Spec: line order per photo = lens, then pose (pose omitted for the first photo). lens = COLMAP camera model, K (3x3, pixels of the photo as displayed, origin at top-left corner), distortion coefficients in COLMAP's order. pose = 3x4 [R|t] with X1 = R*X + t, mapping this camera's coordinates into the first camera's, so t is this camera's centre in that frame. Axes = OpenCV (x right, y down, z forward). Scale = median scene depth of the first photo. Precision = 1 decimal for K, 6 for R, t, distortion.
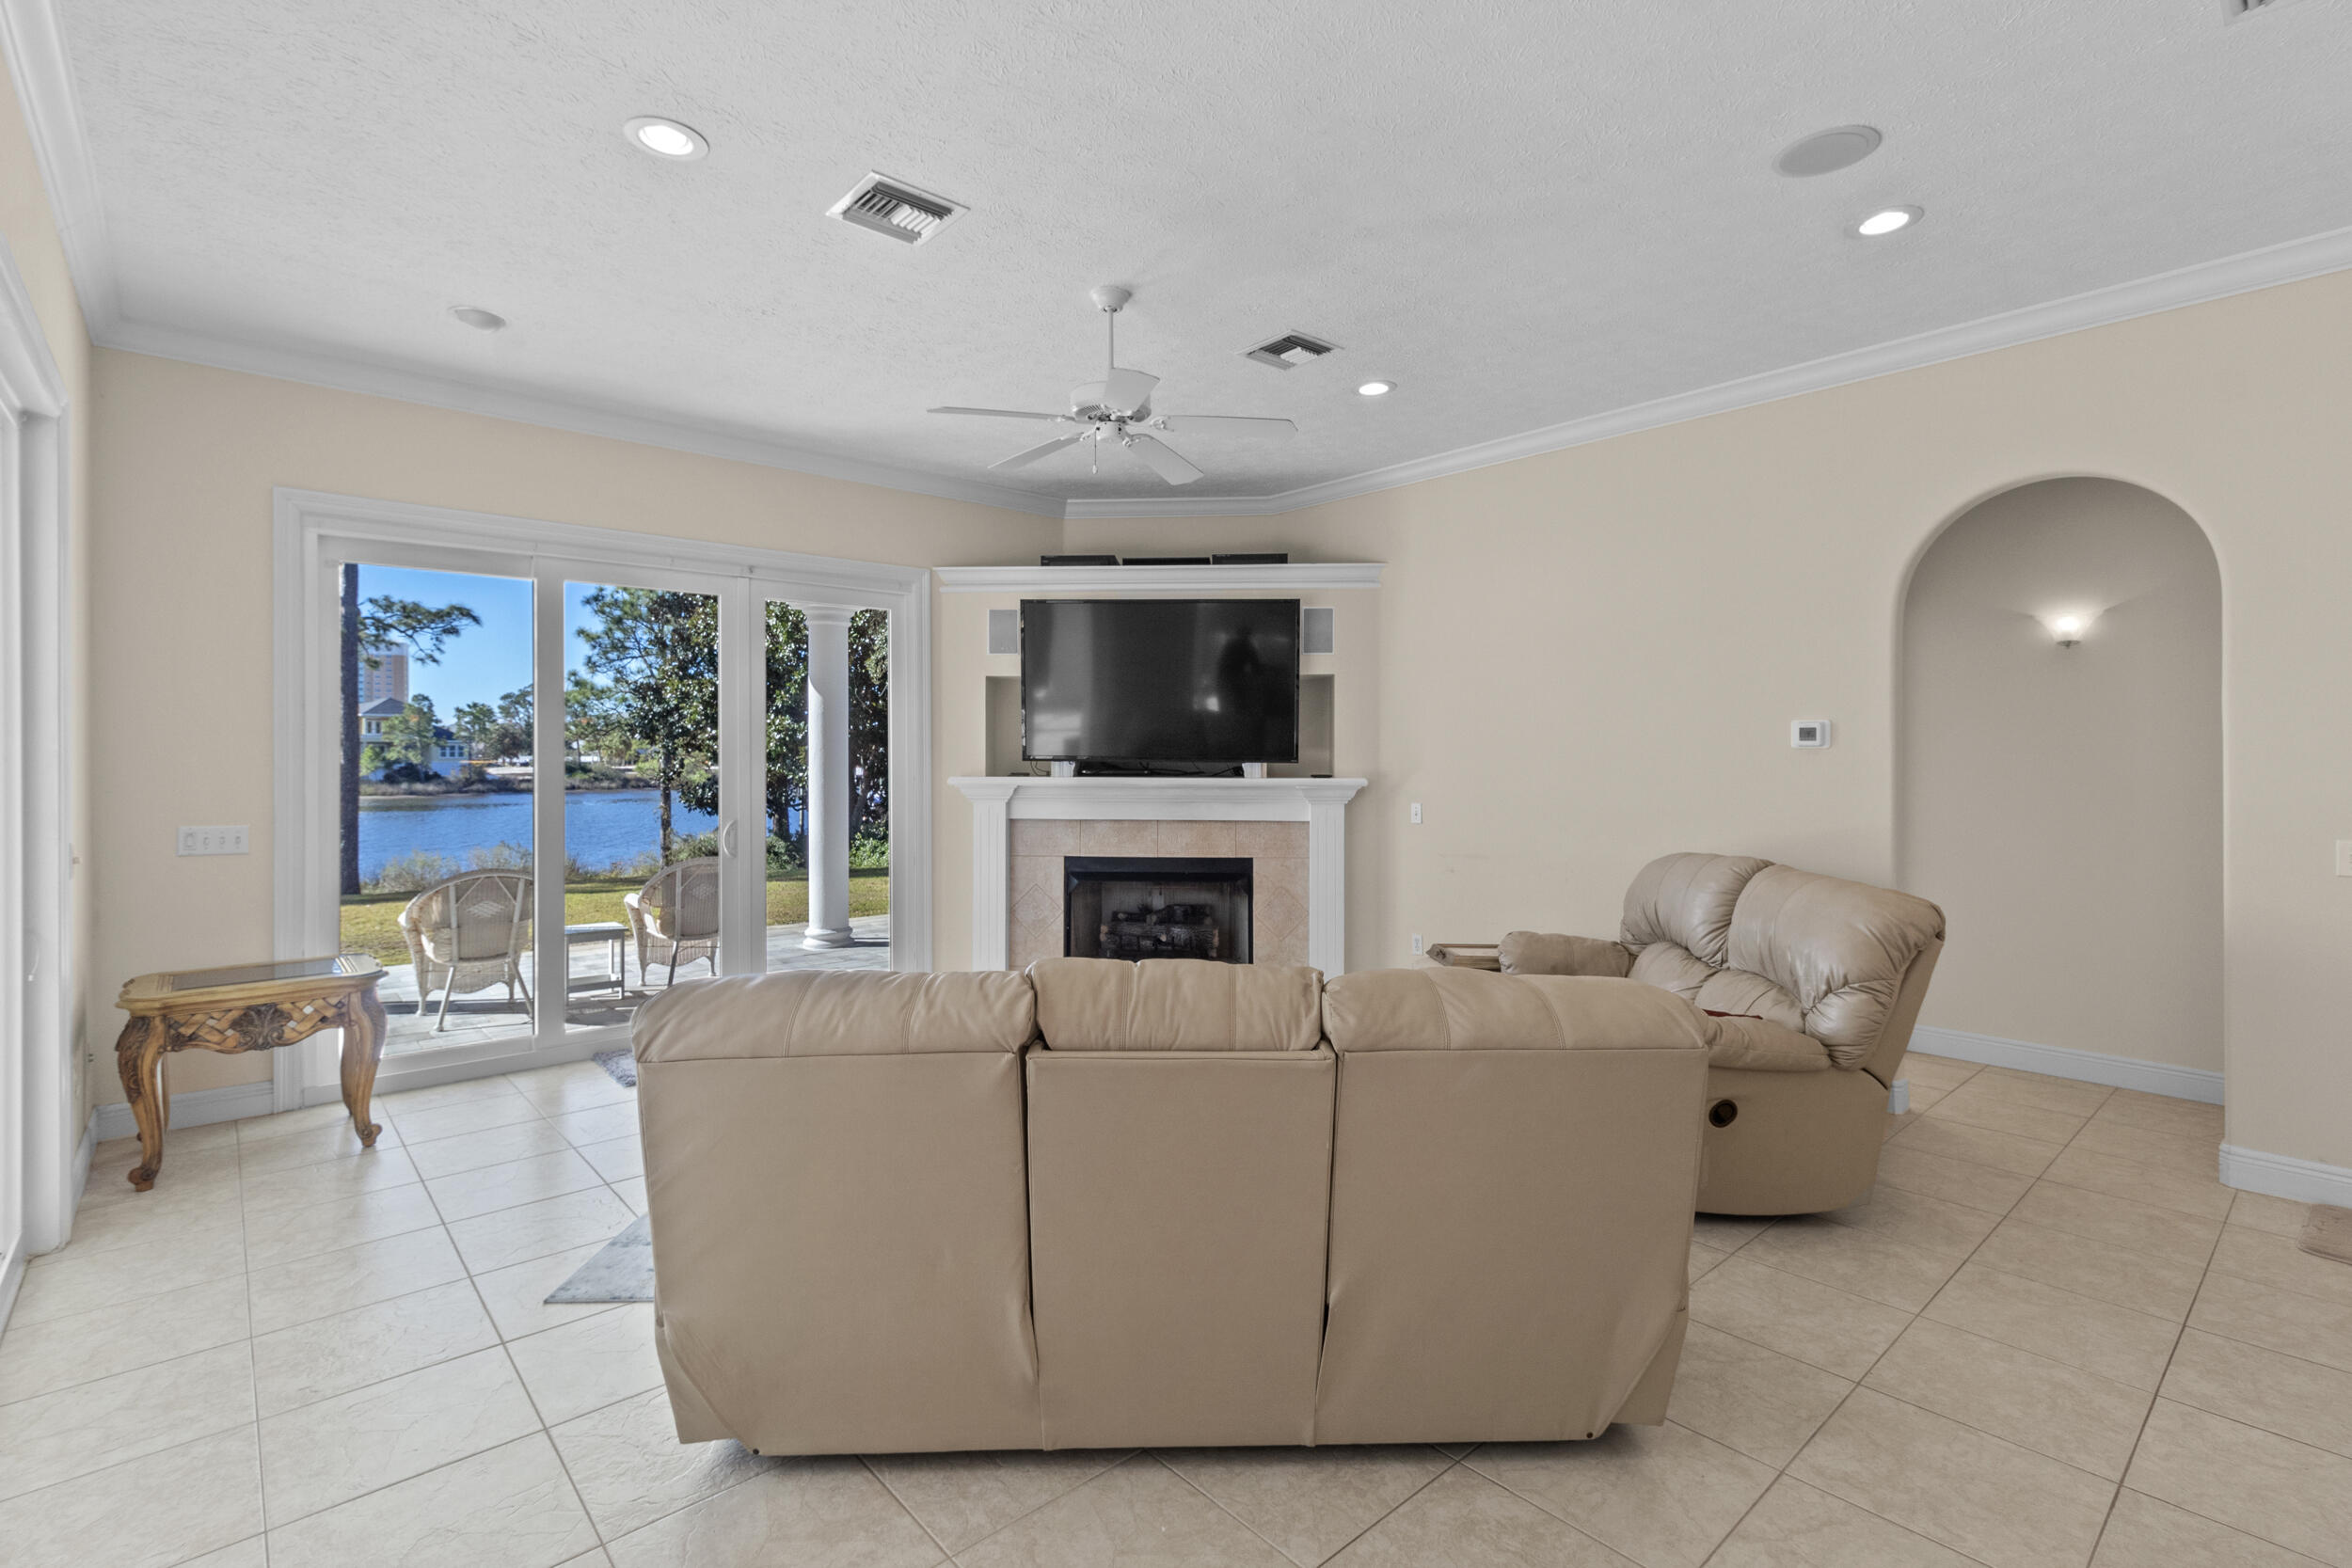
lens RADIAL K [[1090.7, 0, 1190.9], [0, 1090.7, 754.2], [0, 0, 1]] dist [0.008226, -0.002774]
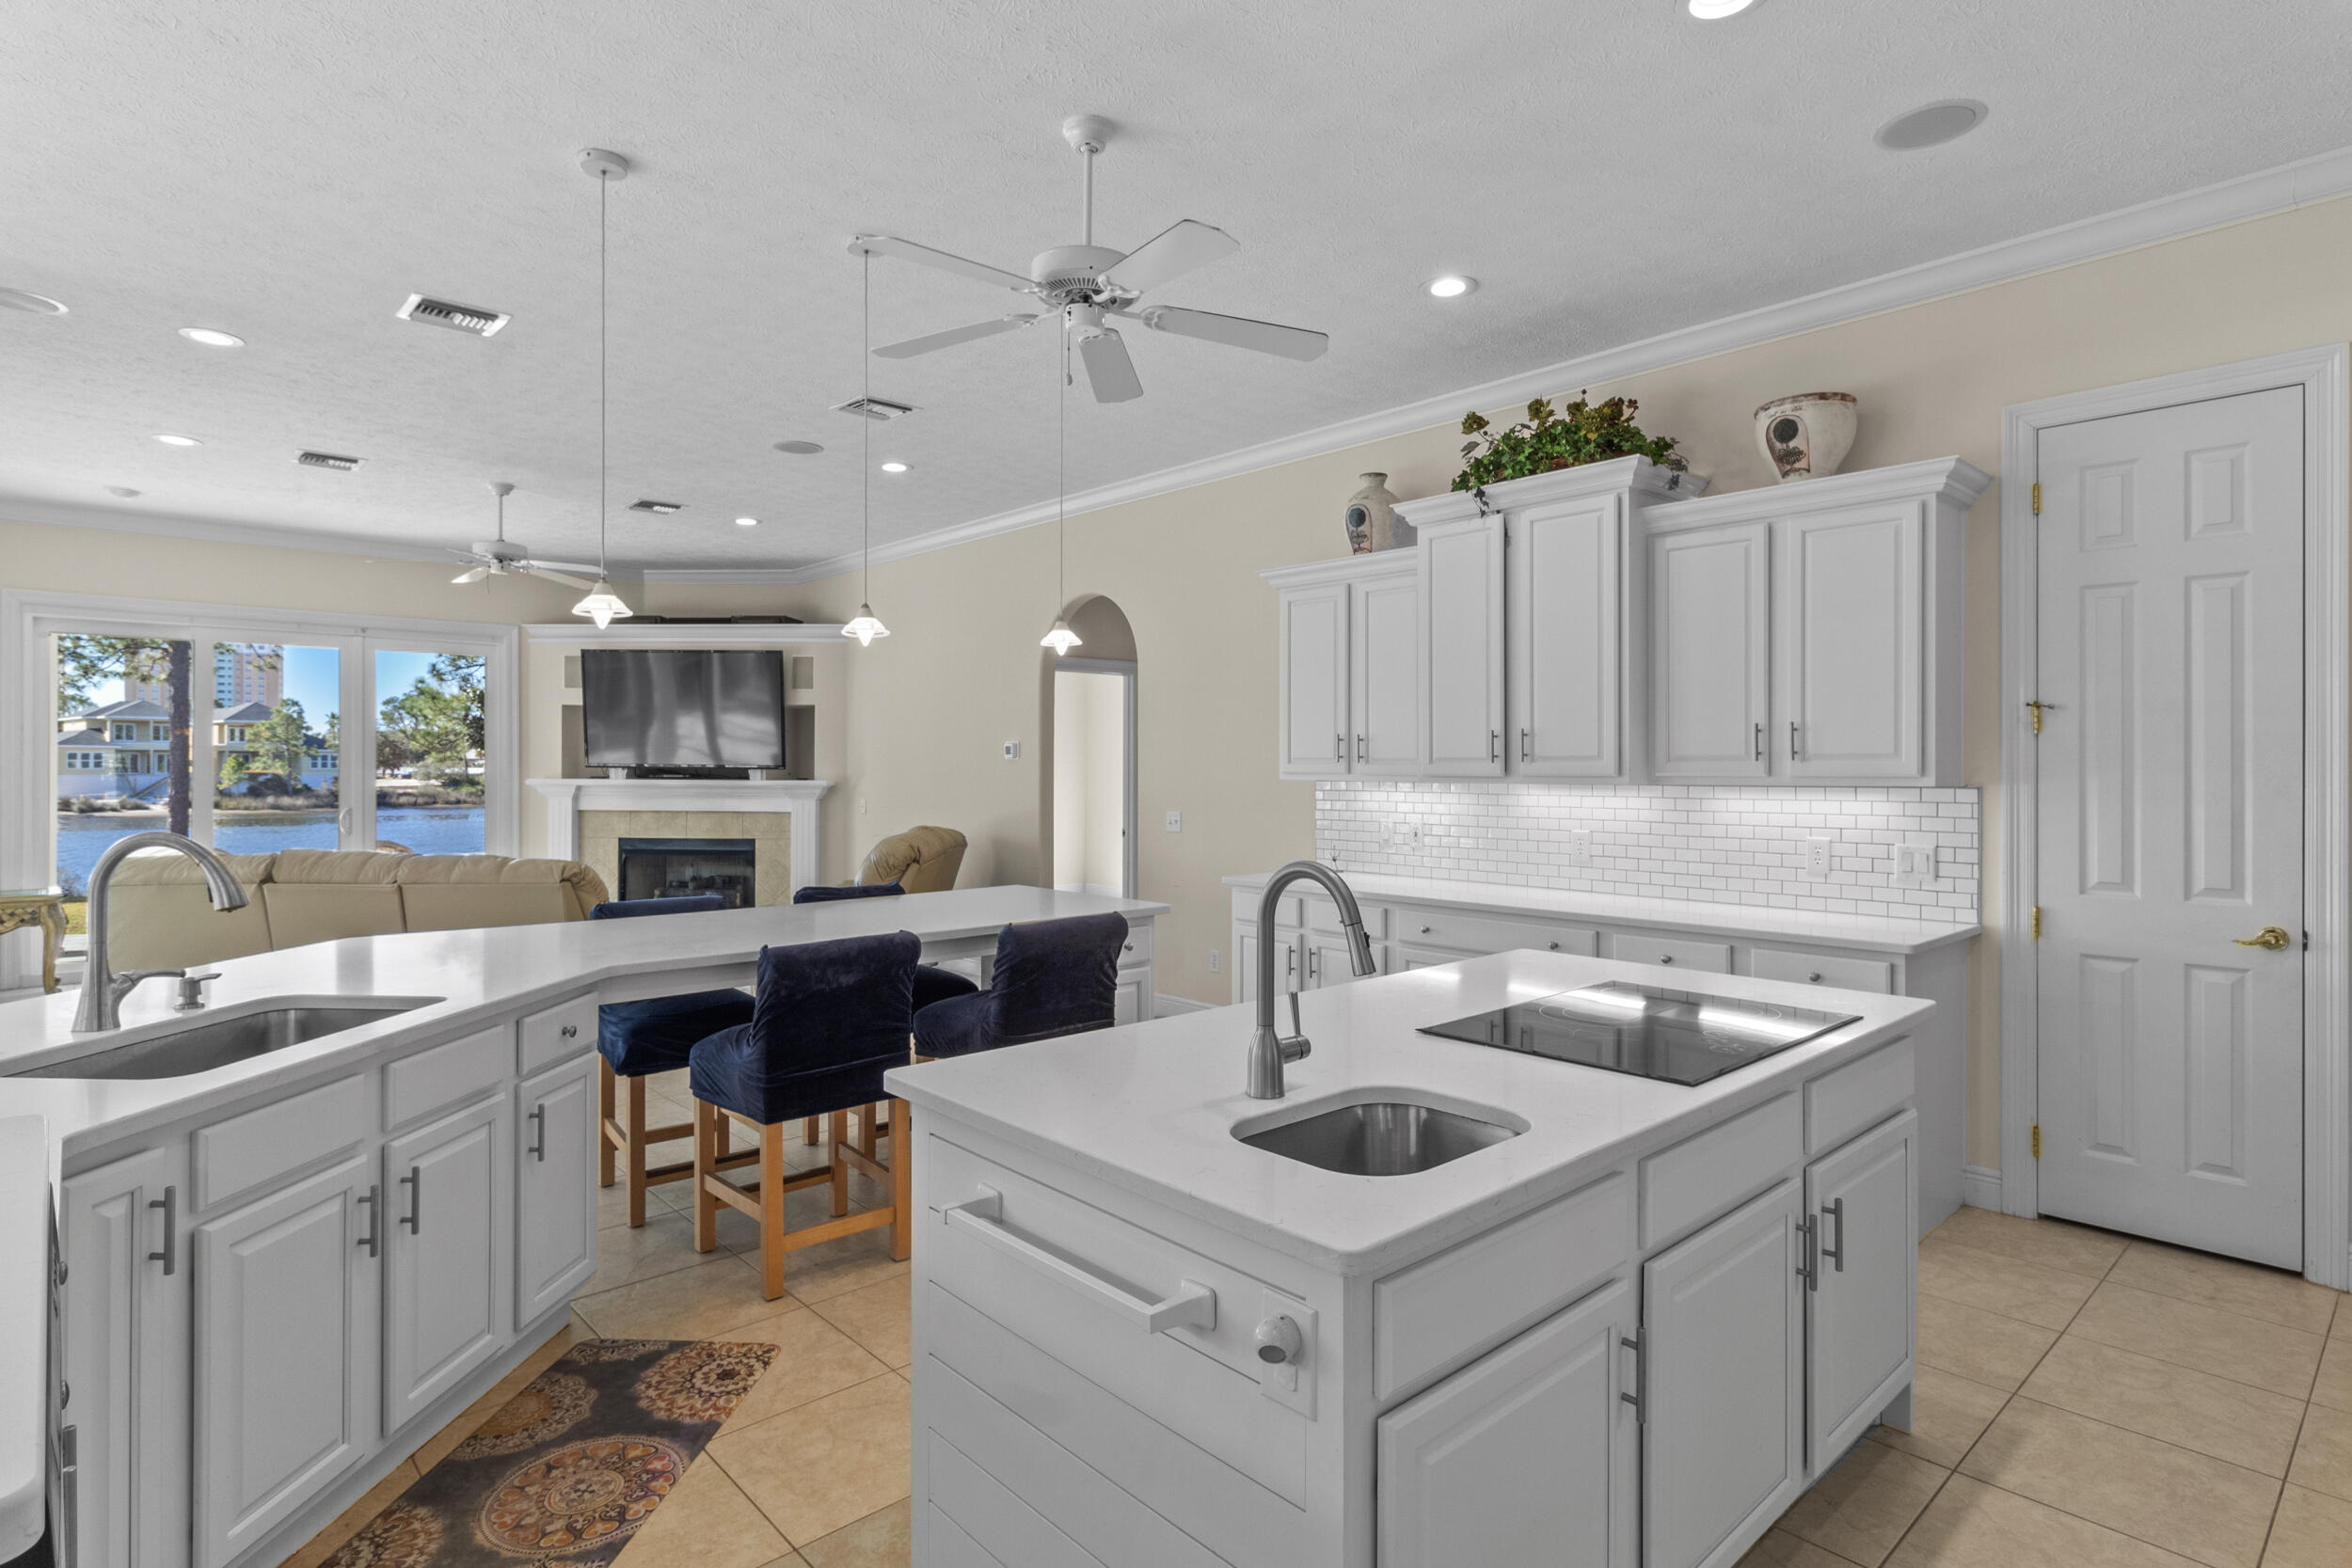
lens RADIAL K [[1213.7, 0, 1185.5], [0, 1213.7, 769.1], [0, 0, 1]] dist [0.000457, 0.000828]
pose [[0.999828, 0.003062, 0.018282, 0.556648], [-0.003082, 0.999995, 0.001059, 0.004493], [-0.018279, -0.001116, 0.999832, -0.517895]]
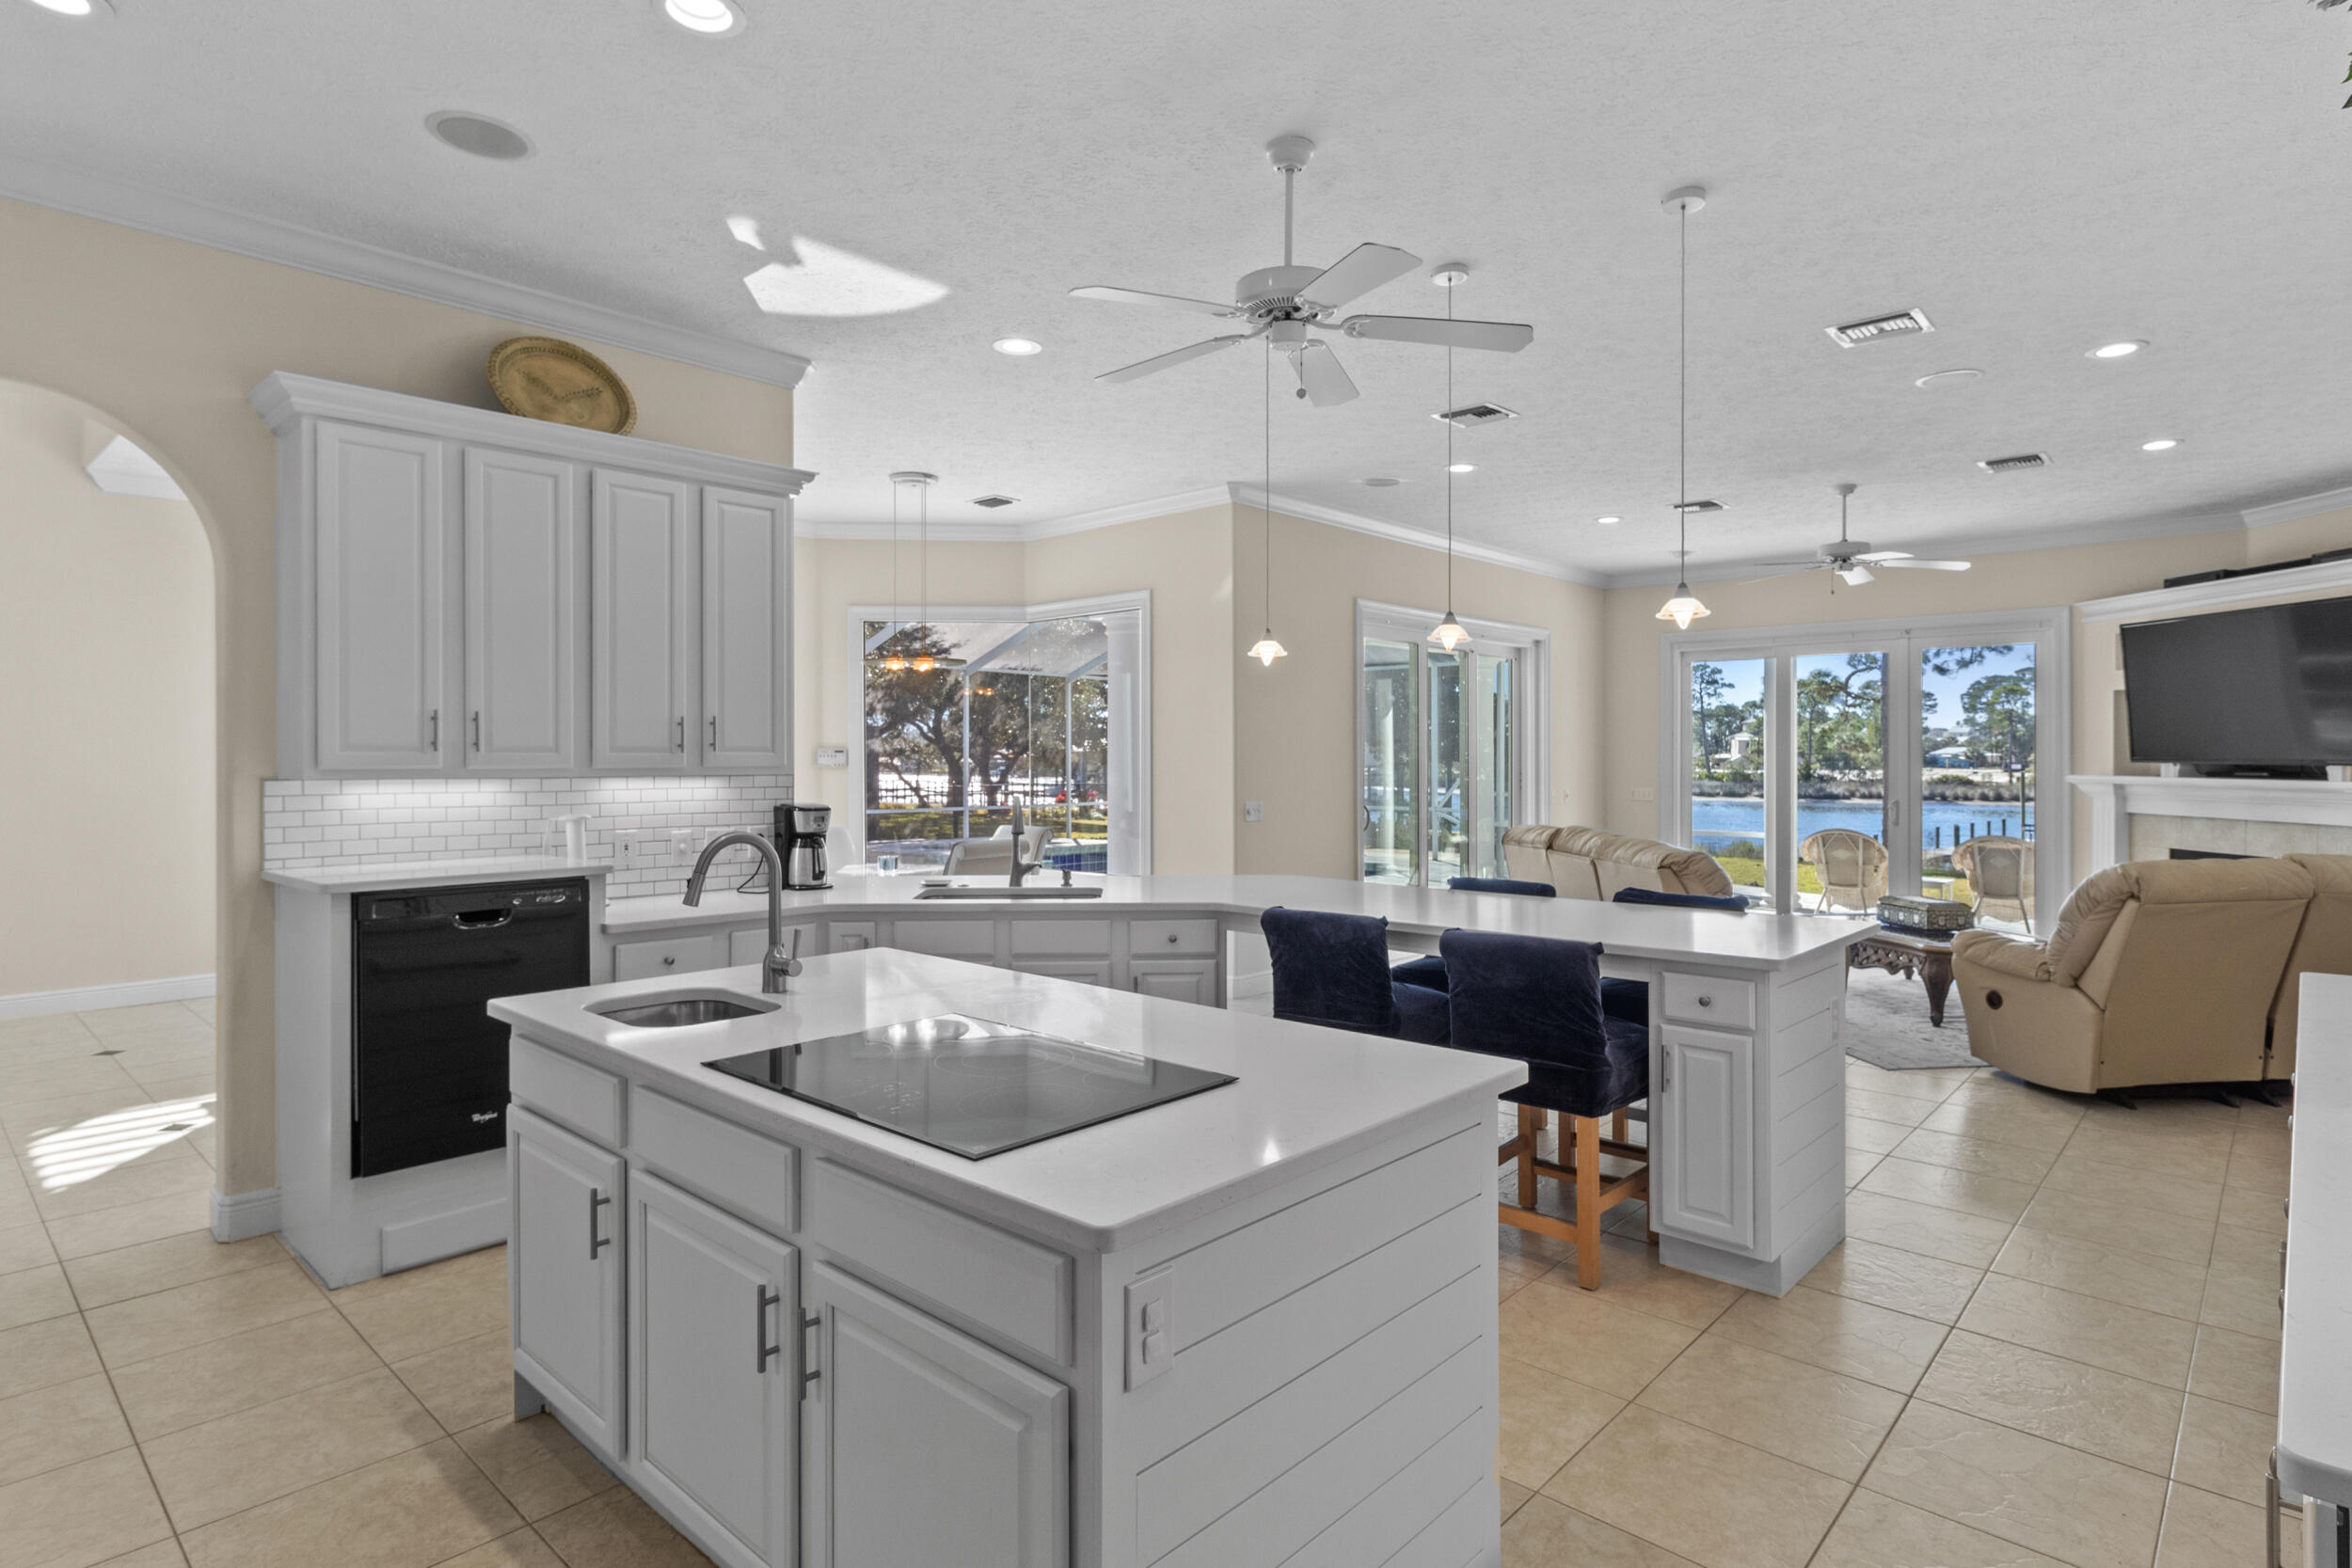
lens RADIAL K [[1213.7, 0, 1183.6], [0, 1213.7, 764.1], [0, 0, 1]] dist [0.000457, 0.000828]
pose [[0.099723, 0.006024, -0.994997, 1.015075], [-0.000280, 0.999982, 0.006027, 0.000223], [0.995015, -0.000322, 0.099722, -0.129489]]
